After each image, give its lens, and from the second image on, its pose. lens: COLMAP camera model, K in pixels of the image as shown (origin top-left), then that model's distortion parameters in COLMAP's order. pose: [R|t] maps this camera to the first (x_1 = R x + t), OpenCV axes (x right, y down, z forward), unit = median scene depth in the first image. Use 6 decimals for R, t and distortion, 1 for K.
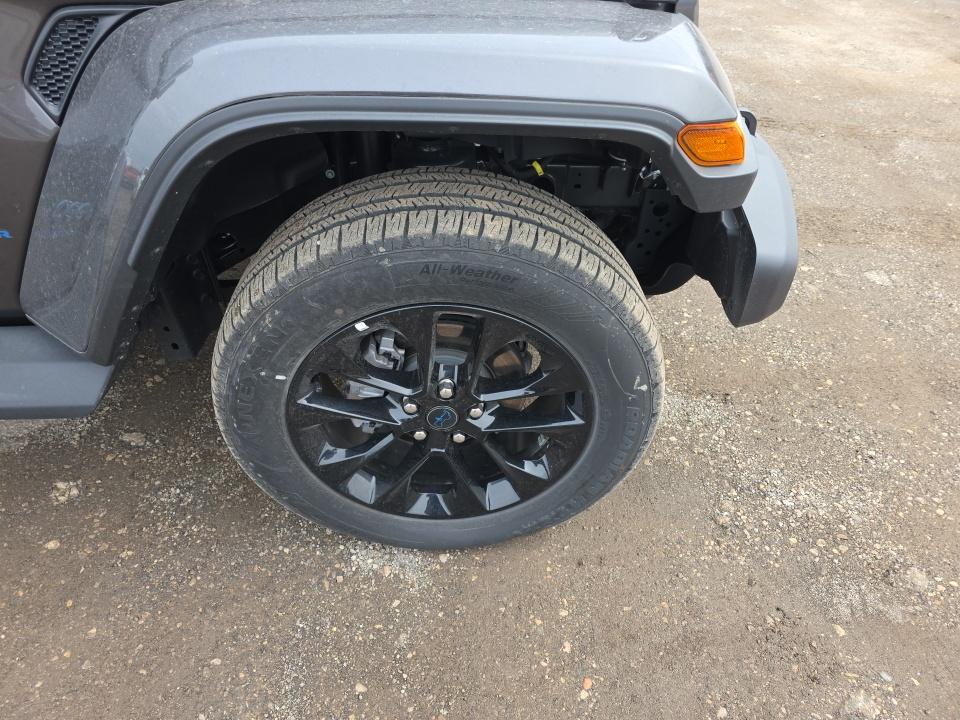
lens RADIAL K [[653.3, 0, 480.9], [0, 653.3, 366.4], [0, 0, 1]] dist [0.084060, -0.082196]
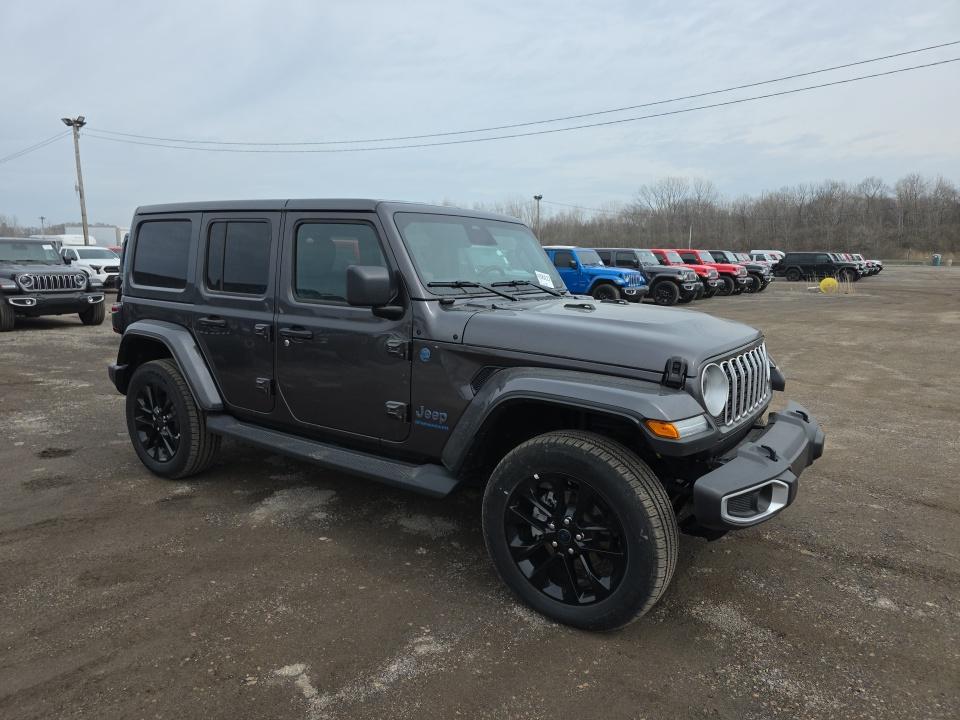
lens RADIAL K [[653.3, 0, 480.9], [0, 653.3, 366.4], [0, 0, 1]] dist [0.084060, -0.082196]
pose [[0.807119, 0.095430, -0.582626, 0.881261], [-0.385131, 0.833070, -0.397076, 0.548030], [0.447475, 0.544874, 0.709139, -0.935666]]
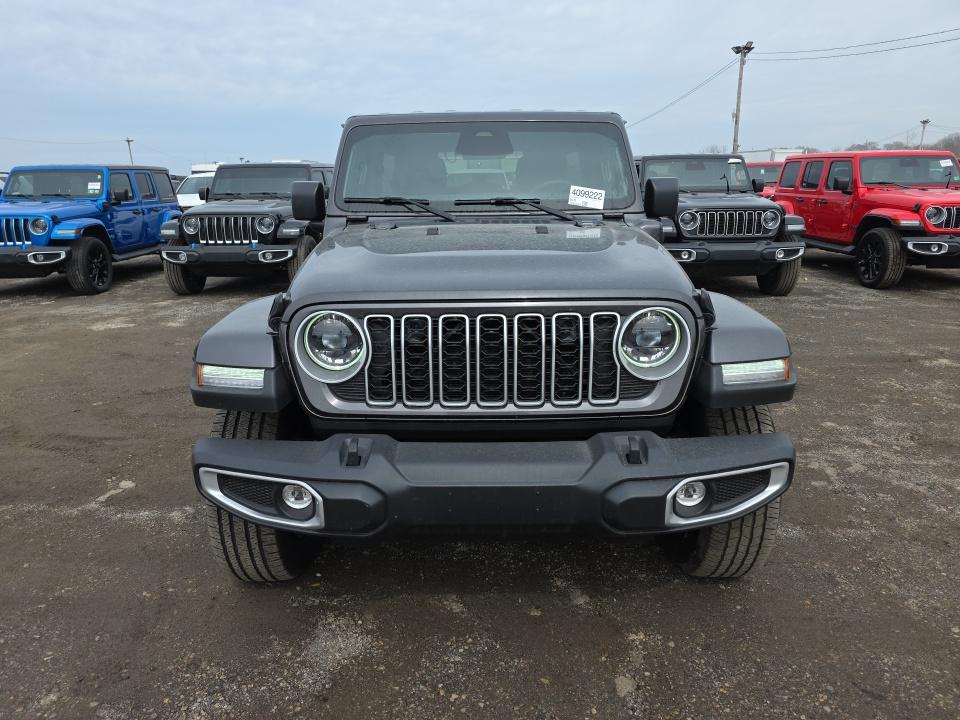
lens RADIAL K [[653.3, 0, 480.9], [0, 653.3, 366.4], [0, 0, 1]] dist [0.084060, -0.082196]
pose [[-0.050447, 0.256645, -0.965188, 1.715370], [-0.633528, 0.738874, 0.229580, -1.025342], [0.772073, 0.623056, 0.125318, 1.008590]]
